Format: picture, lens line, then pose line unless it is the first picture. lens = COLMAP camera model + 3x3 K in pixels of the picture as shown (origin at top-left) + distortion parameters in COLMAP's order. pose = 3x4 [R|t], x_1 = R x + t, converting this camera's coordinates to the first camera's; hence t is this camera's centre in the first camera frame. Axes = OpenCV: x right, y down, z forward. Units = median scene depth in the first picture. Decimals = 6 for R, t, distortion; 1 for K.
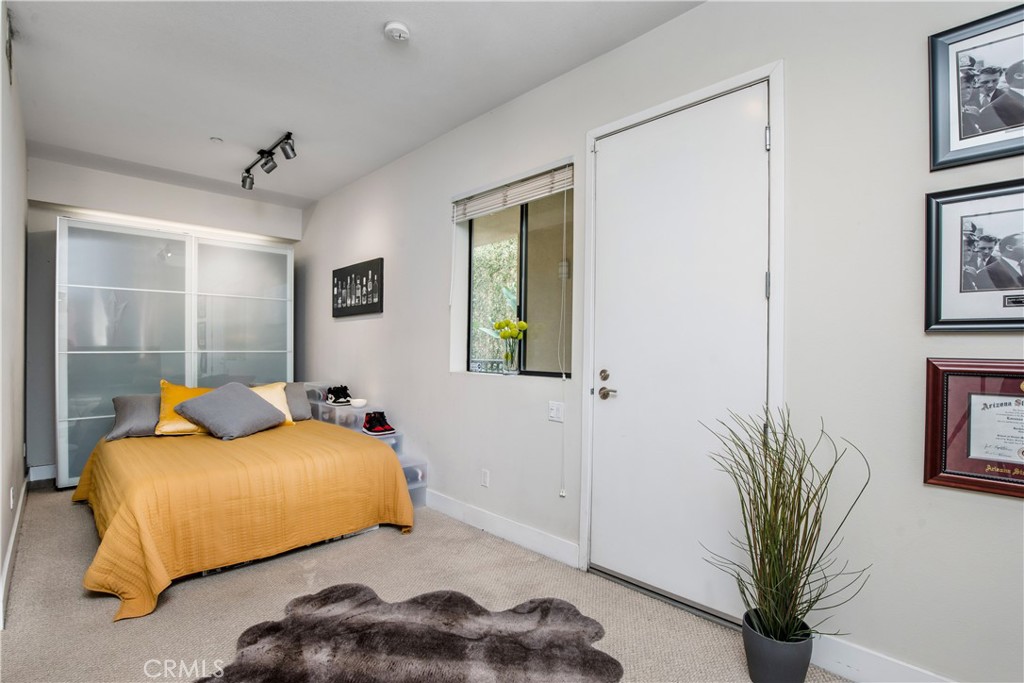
lens RADIAL K [[474.1, 0, 513.7], [0, 474.1, 350.8], [0, 0, 1]] dist [-0.035020, 0.000056]
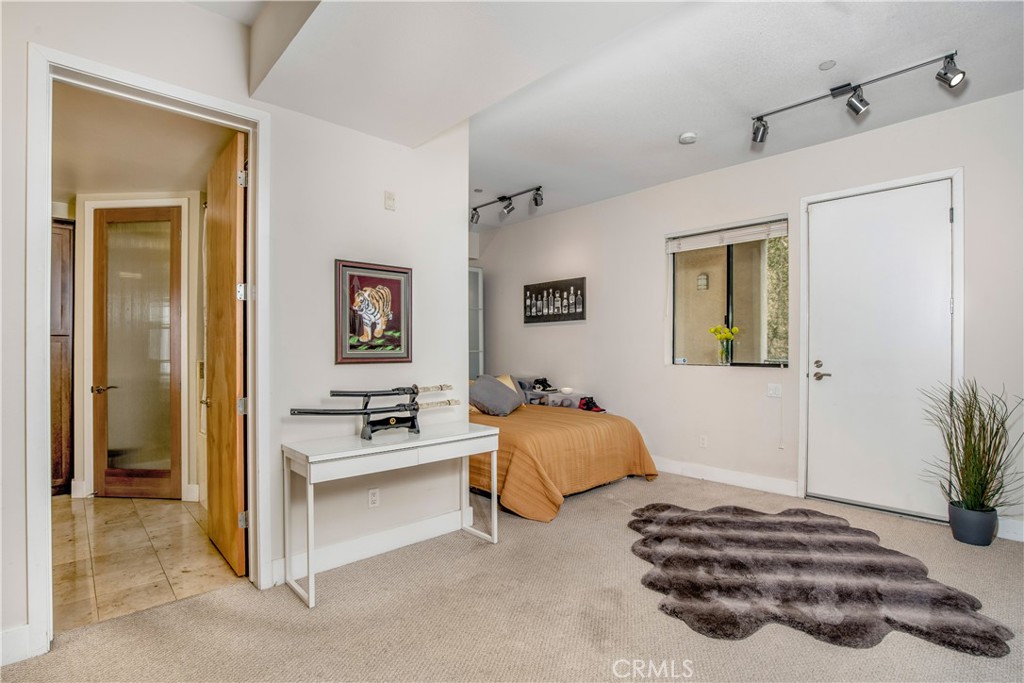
lens RADIAL K [[486.5, 0, 516.3], [0, 486.5, 349.0], [0, 0, 1]] dist [-0.026704, 0.000299]
pose [[0.999417, -0.007822, -0.033219, -0.570492], [0.007686, 0.999961, -0.004235, 0.002857], [0.033251, 0.003977, 0.999439, -0.436264]]
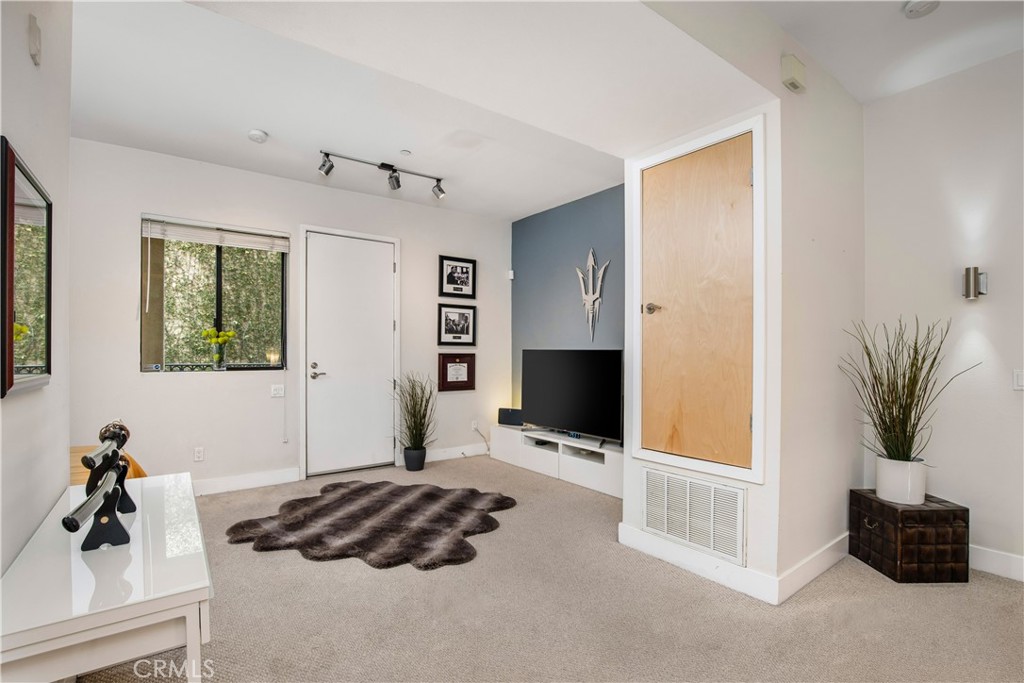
lens RADIAL K [[459.4, 0, 511.0], [0, 459.4, 355.2], [0, 0, 1]] dist [-0.058493, -0.000057]
pose [[0.144769, -0.010112, 0.989414, -1.138308], [0.006279, 0.999937, 0.009300, 0.000337], [-0.989446, 0.004866, 0.144823, 0.010801]]
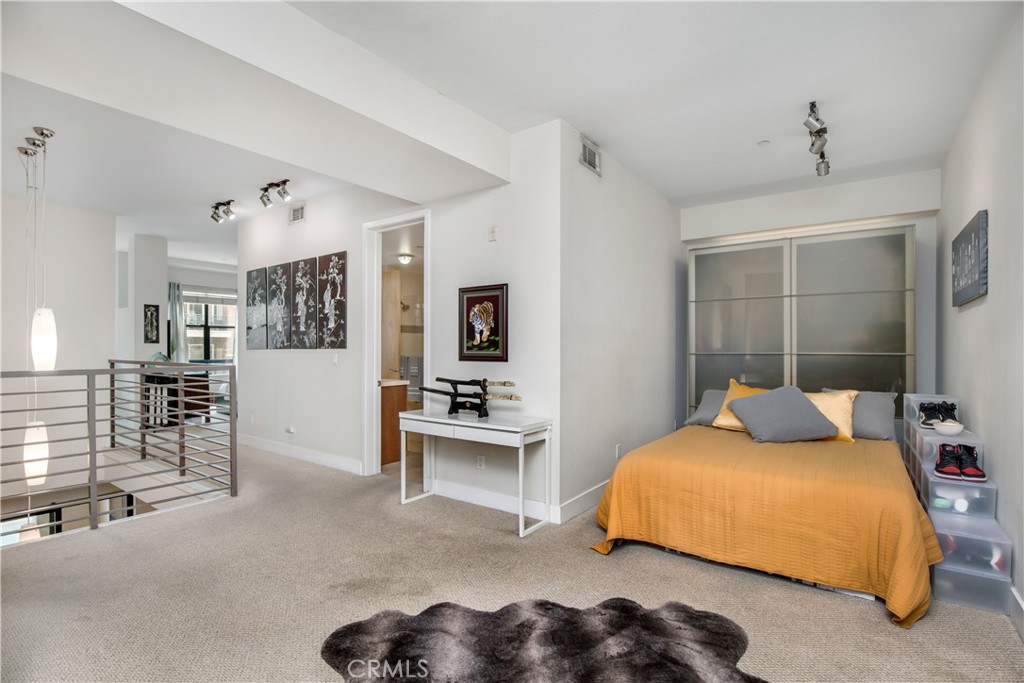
lens RADIAL K [[486.5, 0, 516.3], [0, 486.5, 349.0], [0, 0, 1]] dist [-0.026704, 0.000299]
pose [[0.171904, -0.004176, -0.985105, 0.342060], [-0.004768, 0.999976, -0.005071, -0.000058], [0.985102, 0.005568, 0.171880, 0.341153]]
